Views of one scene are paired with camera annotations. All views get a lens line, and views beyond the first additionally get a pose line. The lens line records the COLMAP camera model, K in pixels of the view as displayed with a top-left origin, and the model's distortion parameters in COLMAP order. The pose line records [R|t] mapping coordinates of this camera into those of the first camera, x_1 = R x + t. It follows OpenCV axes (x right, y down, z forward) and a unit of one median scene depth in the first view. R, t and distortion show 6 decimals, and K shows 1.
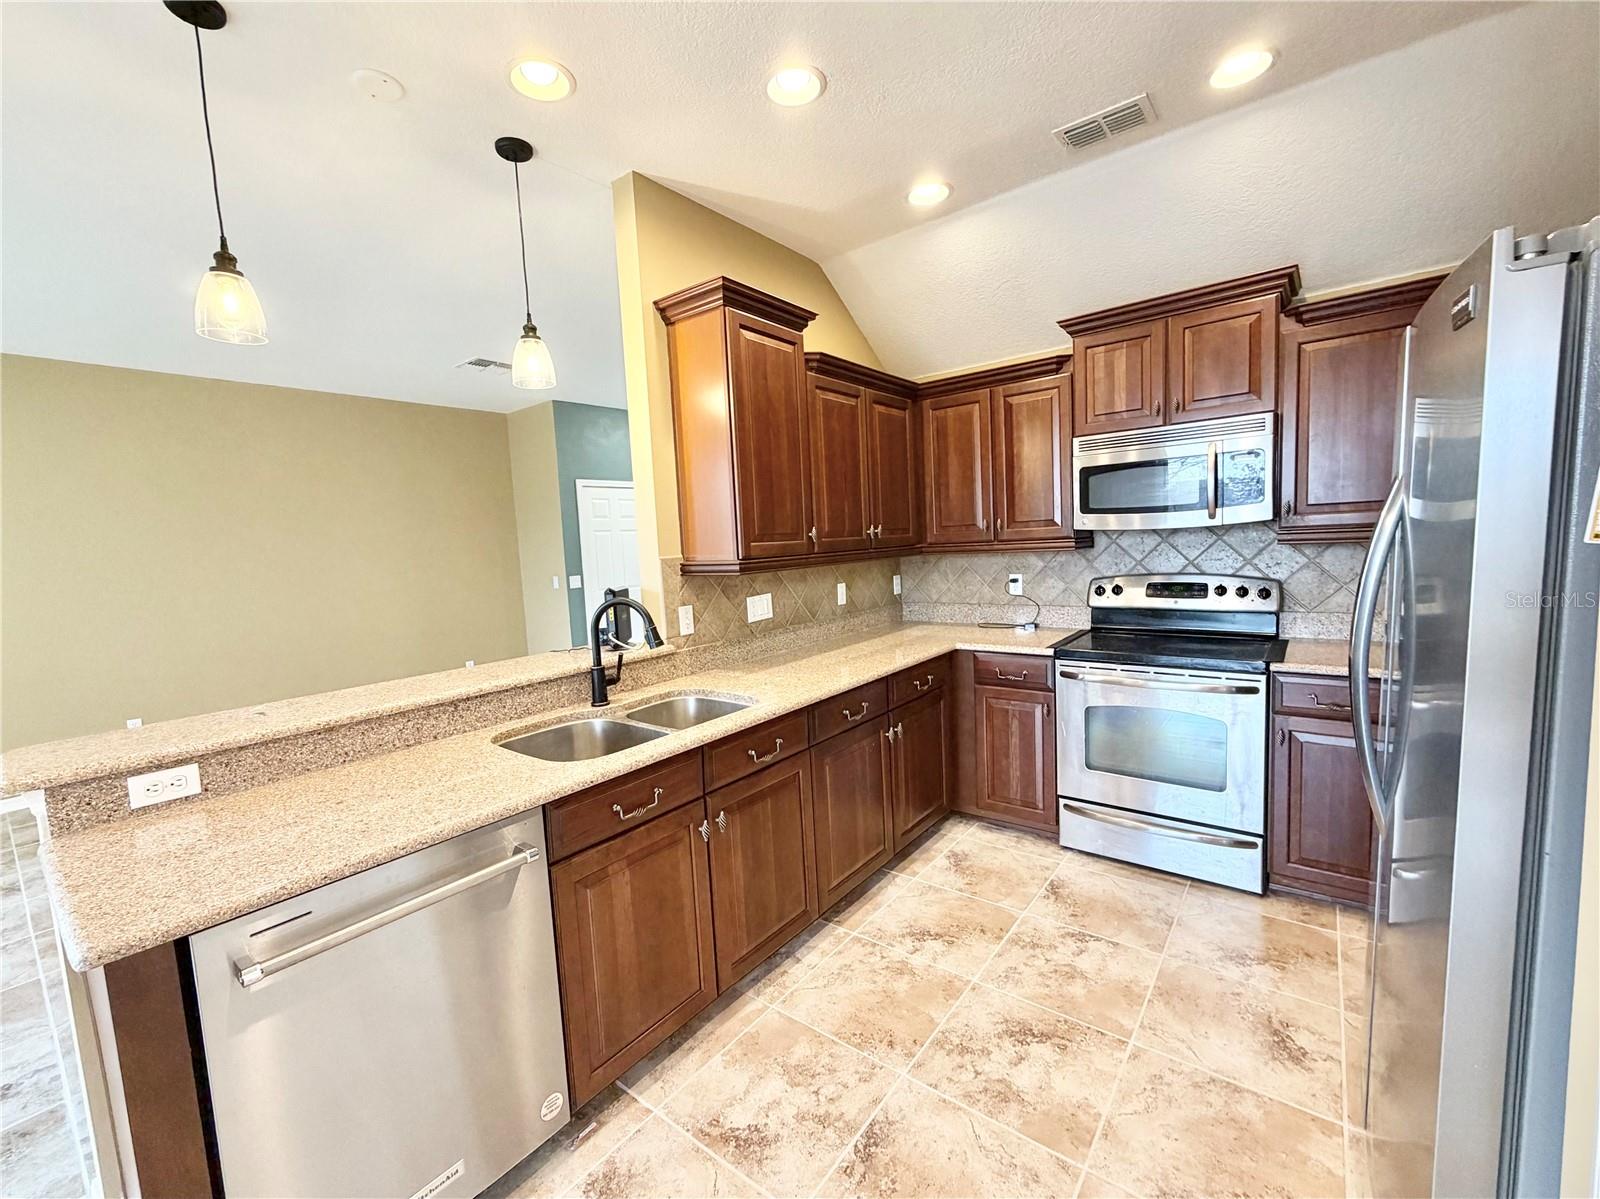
lens RADIAL K [[660.5, 0, 803.2], [0, 660.5, 600.1], [0, 0, 1]] dist [-0.000149, 0.000192]
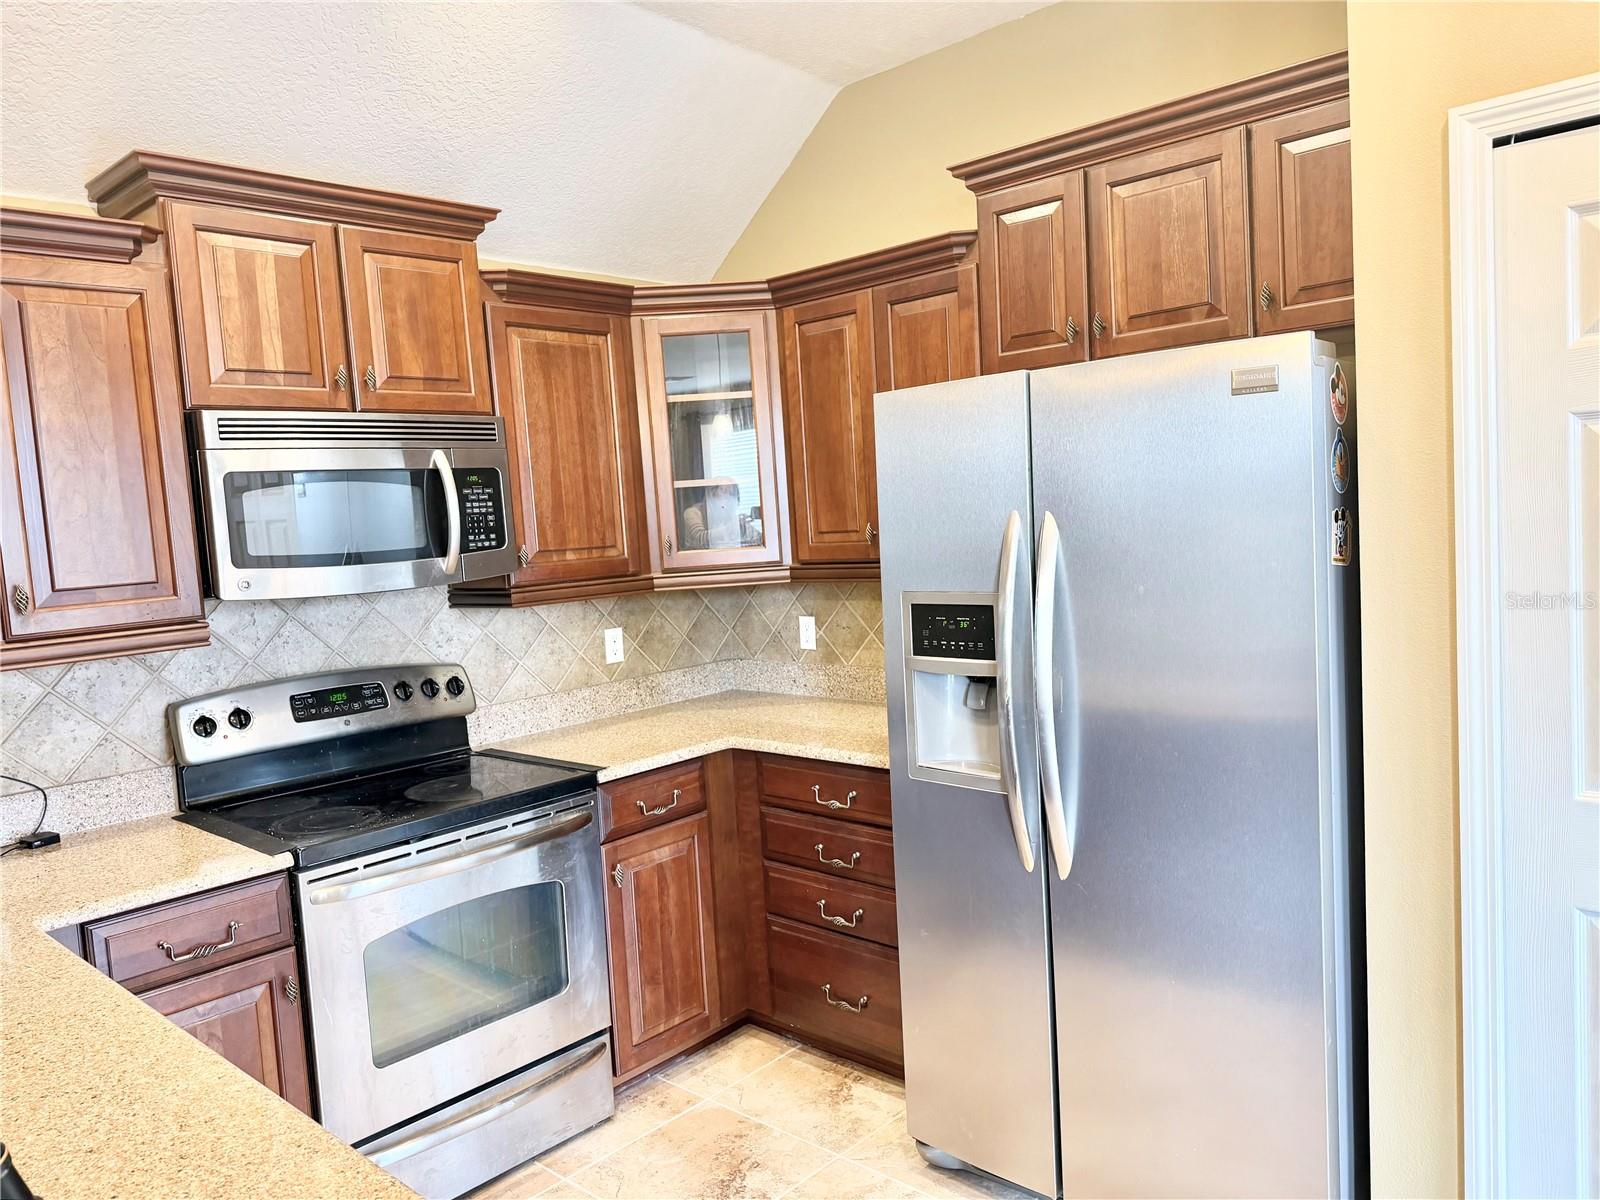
lens RADIAL K [[1160.4, 0, 798.5], [0, 1160.4, 603.7], [0, 0, 1]] dist [0.093288, -0.131661]
pose [[0.083809, -0.036165, 0.995825, -0.432859], [0.149558, 0.988478, 0.023312, -0.068313], [-0.985195, 0.146979, 0.088253, 0.565181]]
